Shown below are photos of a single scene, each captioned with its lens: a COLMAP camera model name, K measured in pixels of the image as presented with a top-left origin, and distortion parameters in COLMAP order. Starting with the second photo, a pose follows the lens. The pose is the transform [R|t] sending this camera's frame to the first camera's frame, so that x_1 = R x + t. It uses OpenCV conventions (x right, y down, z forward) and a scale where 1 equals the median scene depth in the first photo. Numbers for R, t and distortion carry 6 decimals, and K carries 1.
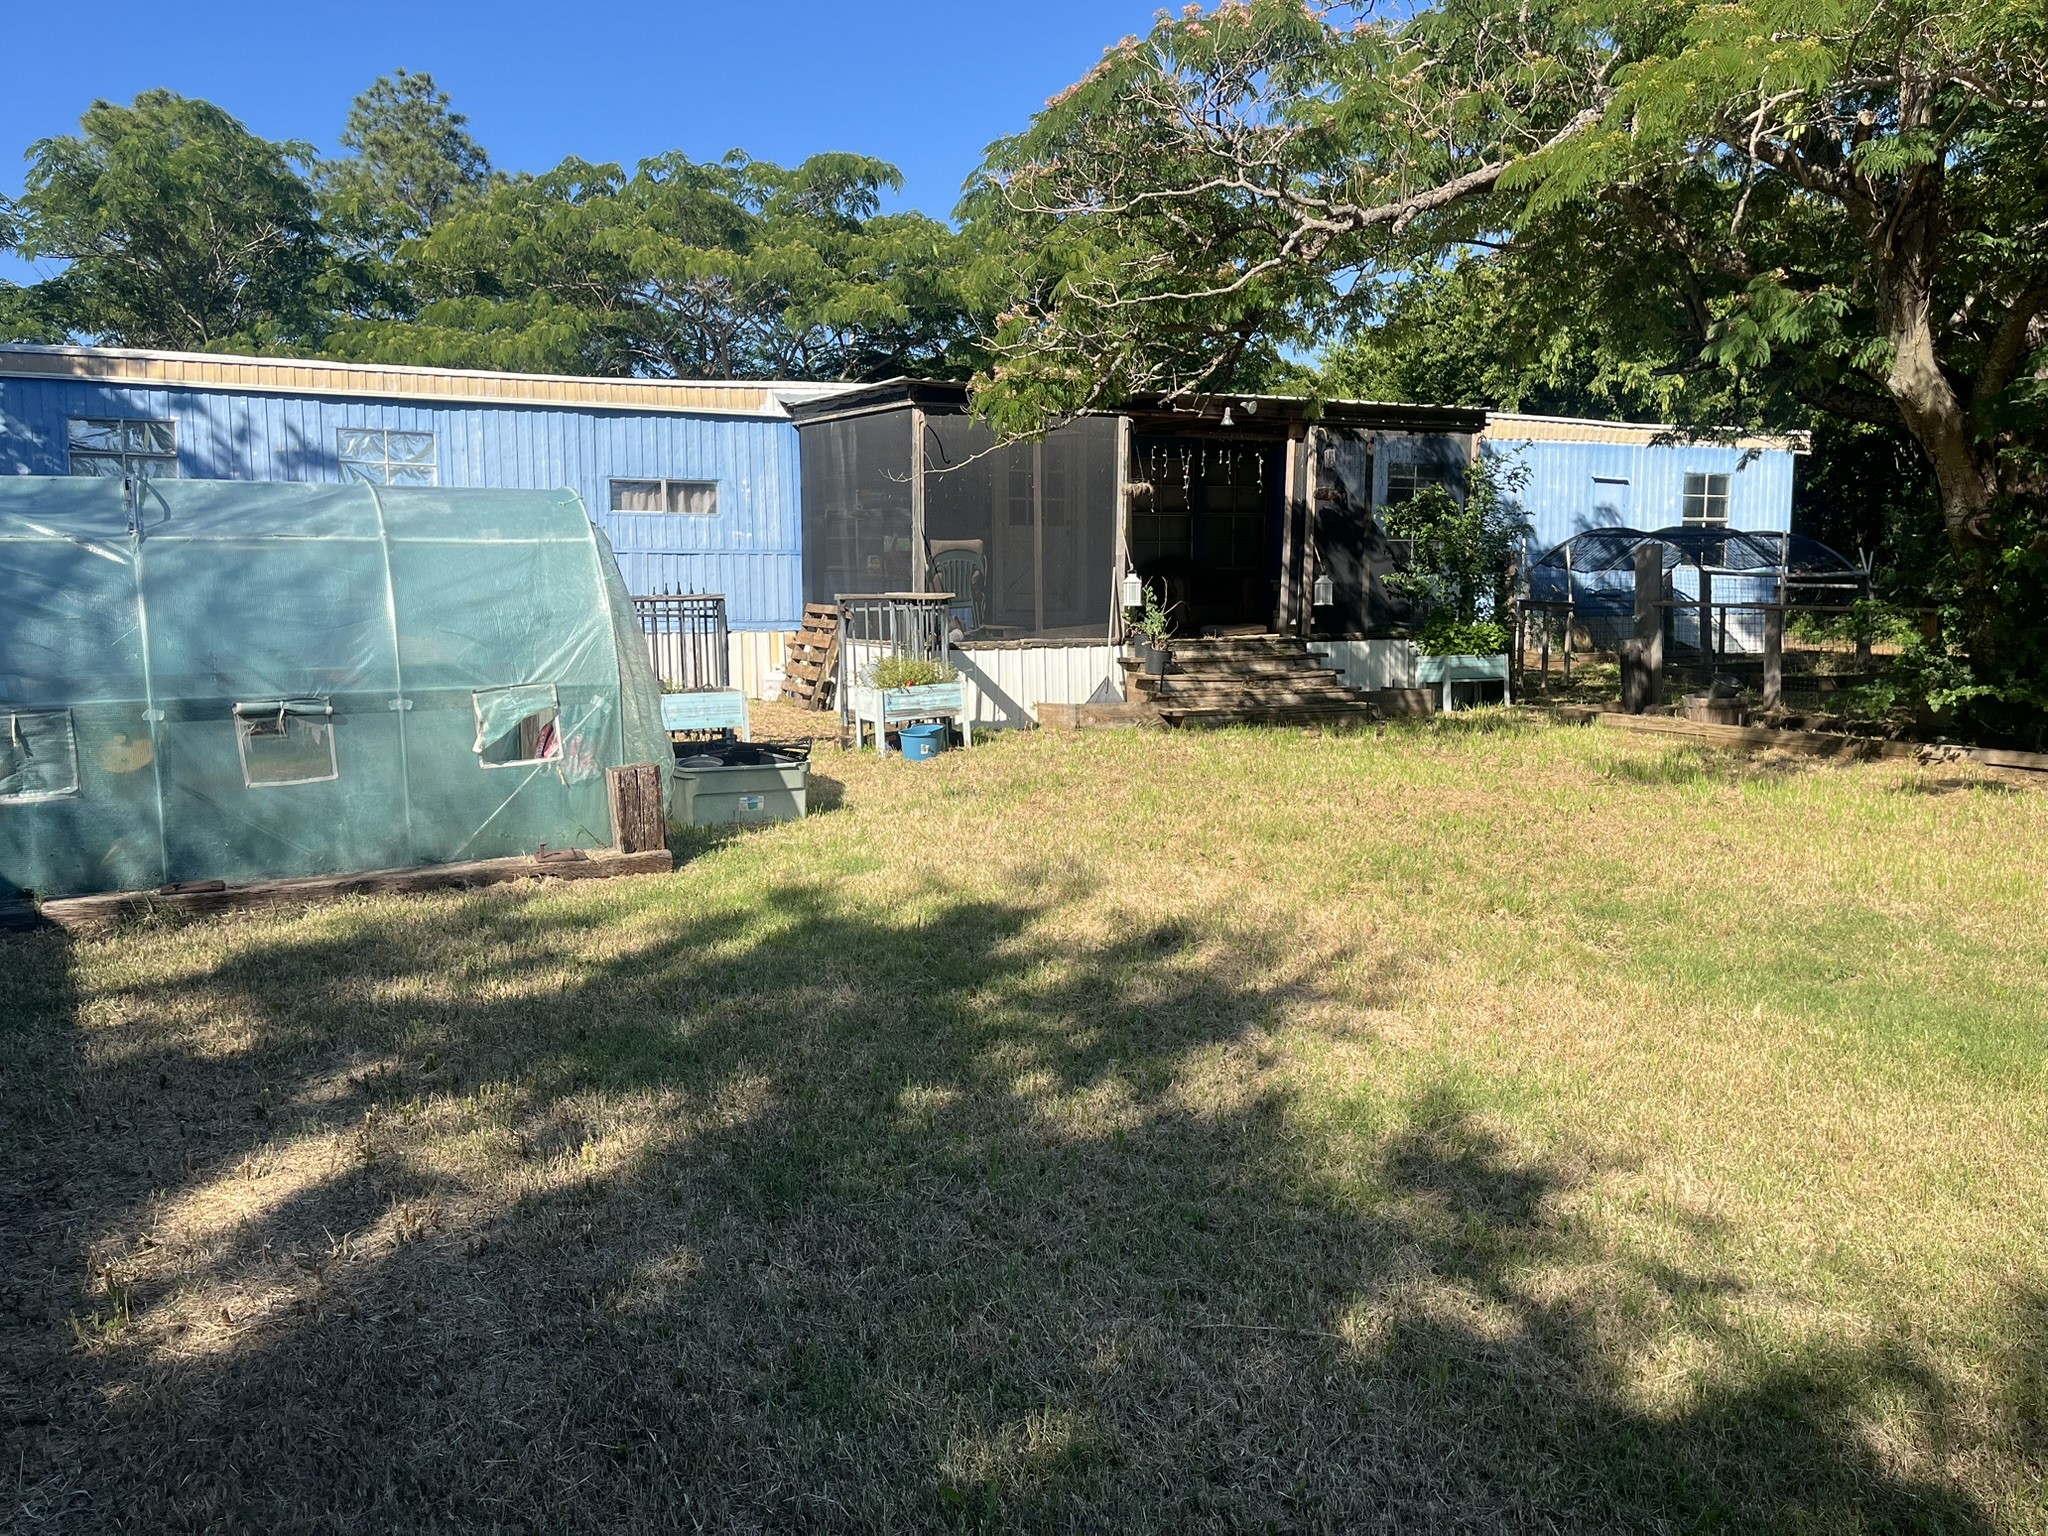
lens RADIAL K [[1523.1, 0, 1024.0], [0, 1523.1, 768.0], [0, 0, 1]] dist [0.002393, 0.003323]
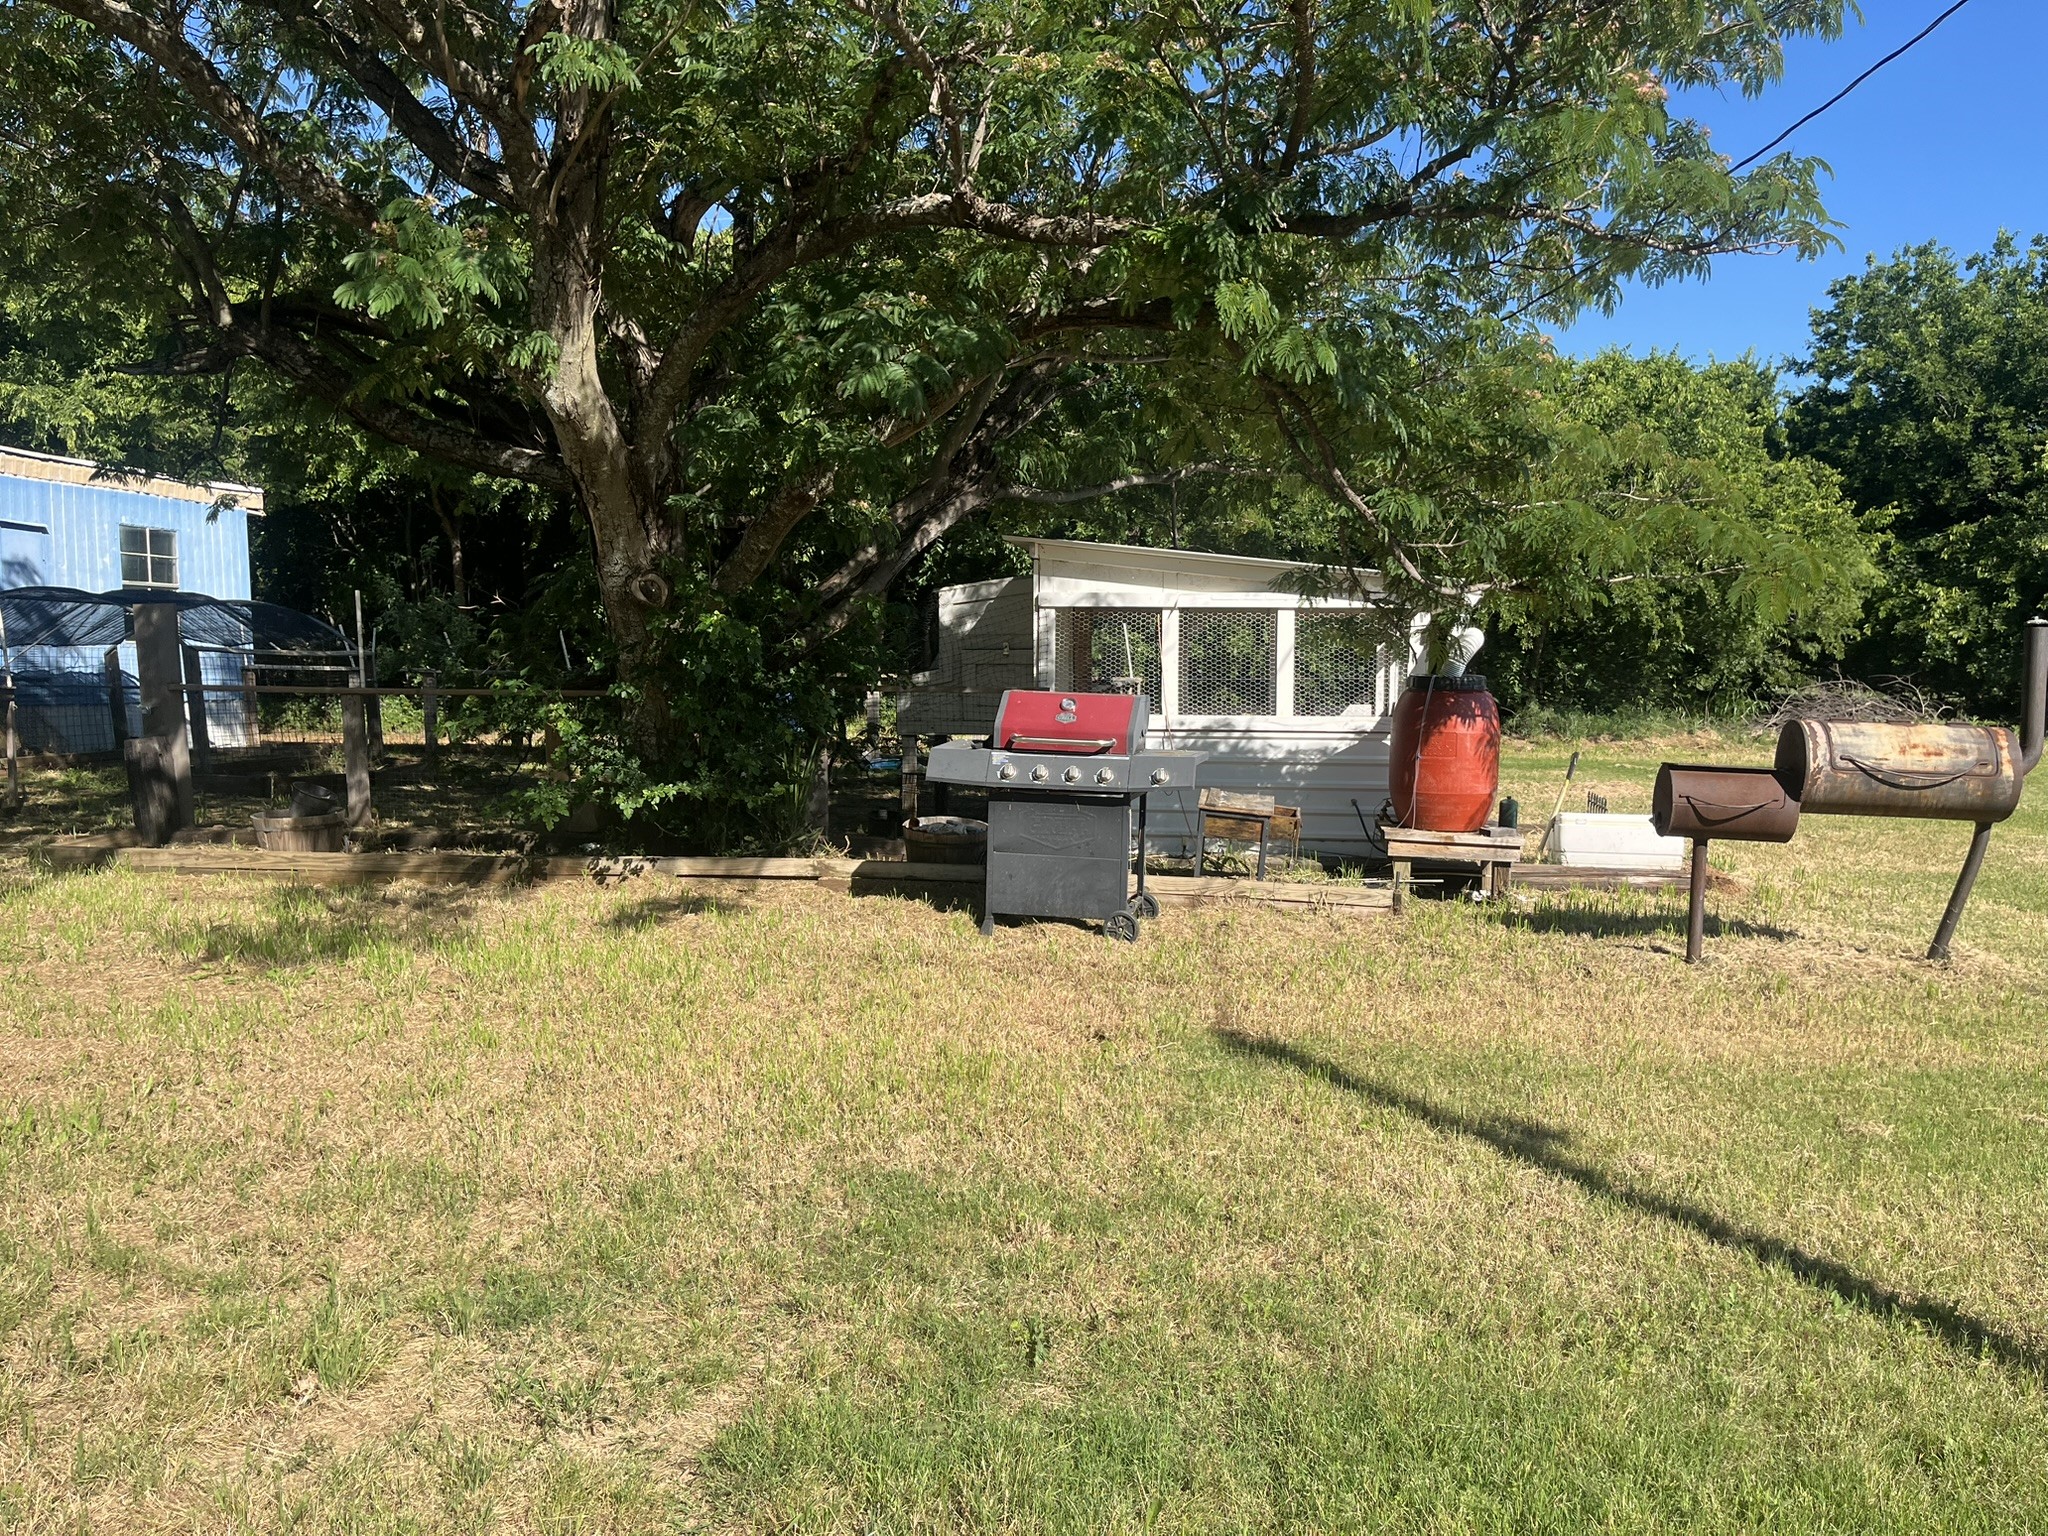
lens RADIAL K [[1529.5, 0, 1024.0], [0, 1529.5, 768.0], [0, 0, 1]] dist [0.087997, -0.152112]
pose [[0.554252, -0.048348, 0.830943, 0.040265], [0.096749, 0.995287, -0.006623, -0.032618], [-0.826707, 0.084064, 0.556317, 0.331487]]
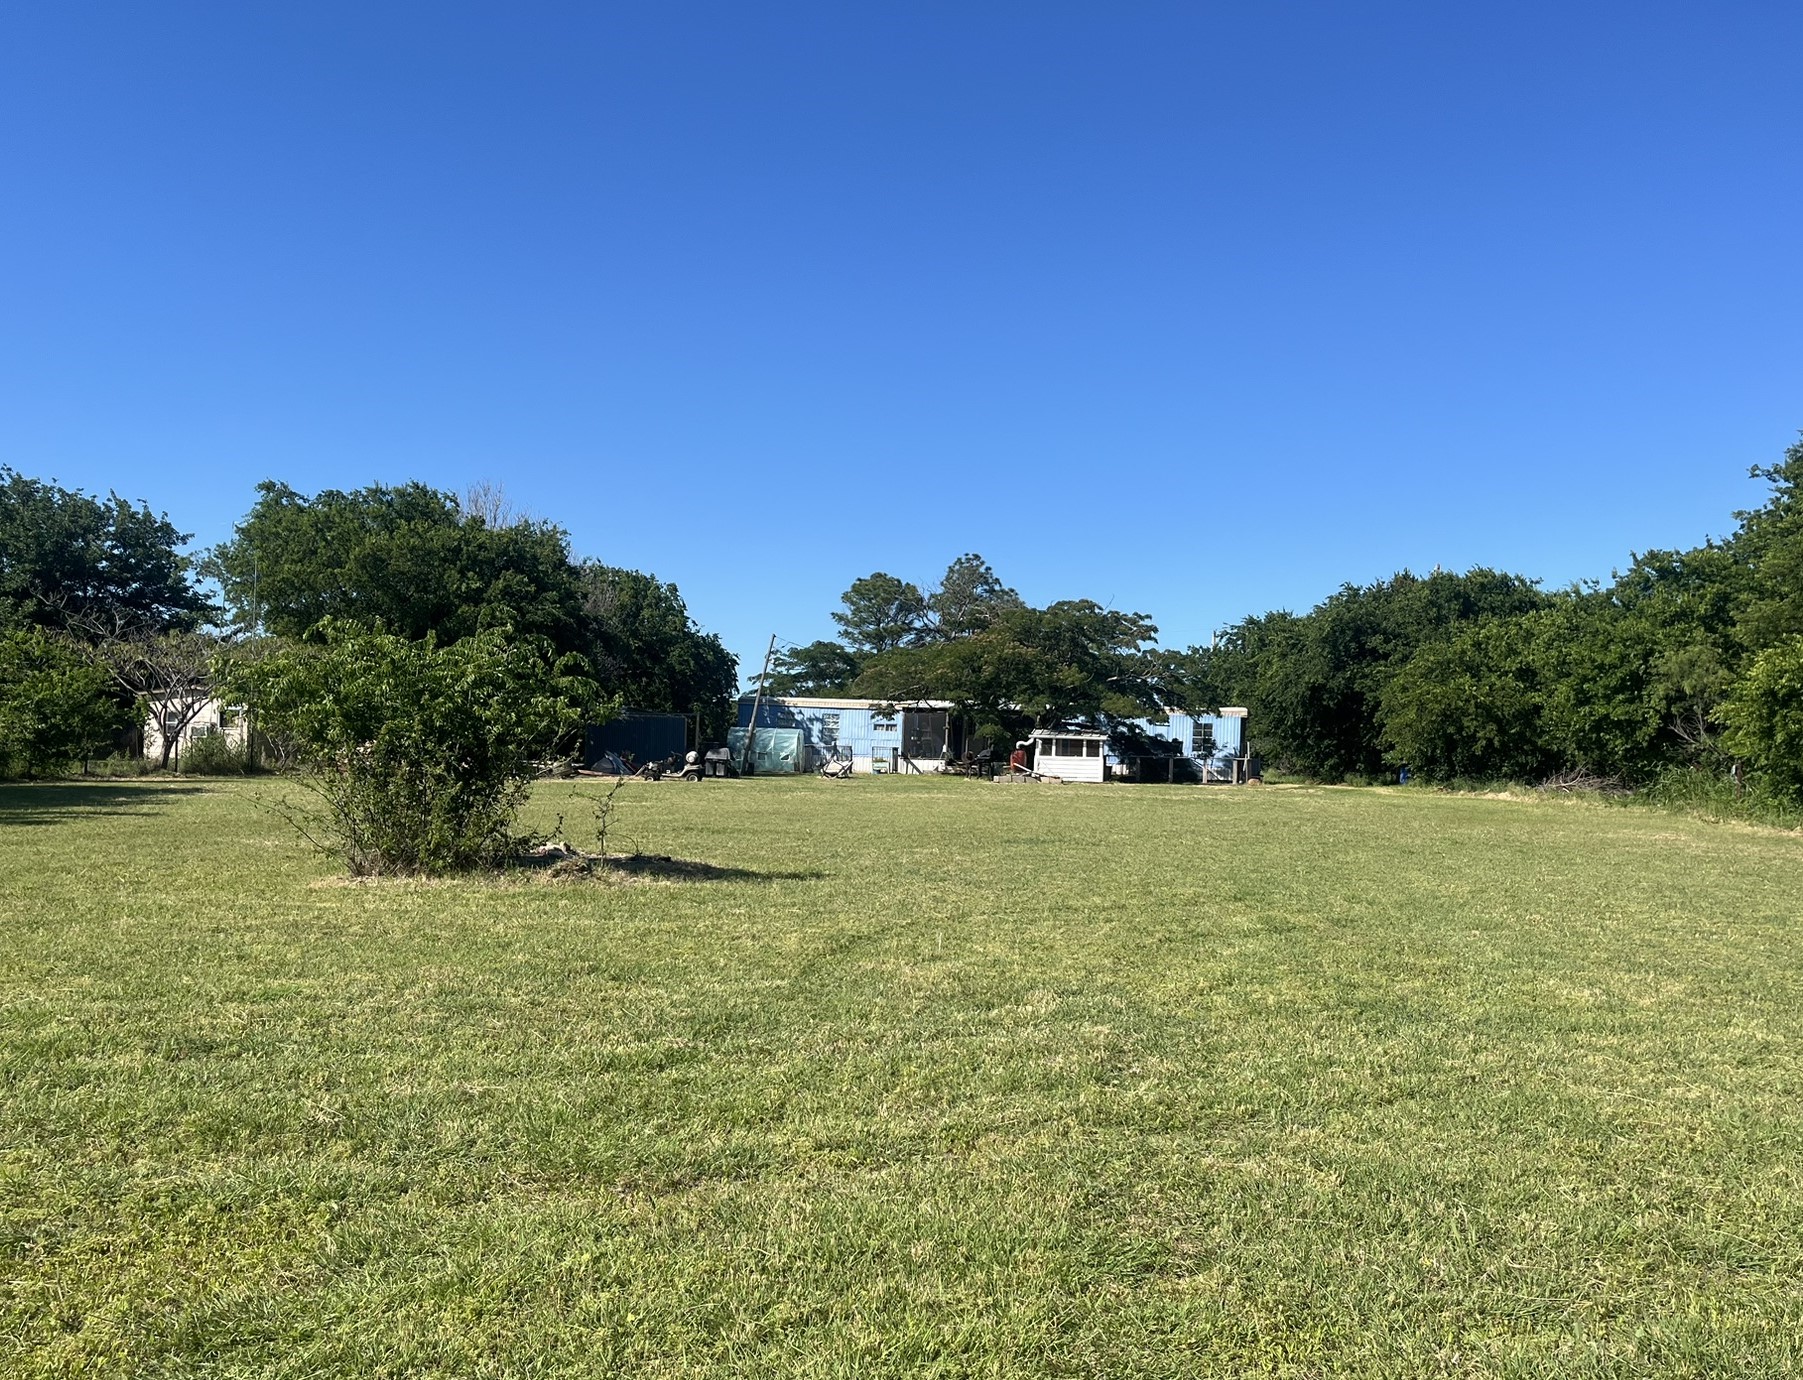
lens RADIAL K [[1511.8, 0, 901.5], [0, 1511.8, 690.0], [0, 0, 1]] dist [-0.000445, -0.000056]
pose [[0.815465, 0.003193, -0.578798, 3.293004], [-0.106507, 0.983737, -0.144630, 0.492476], [0.568923, 0.179587, 0.802543, -3.575628]]
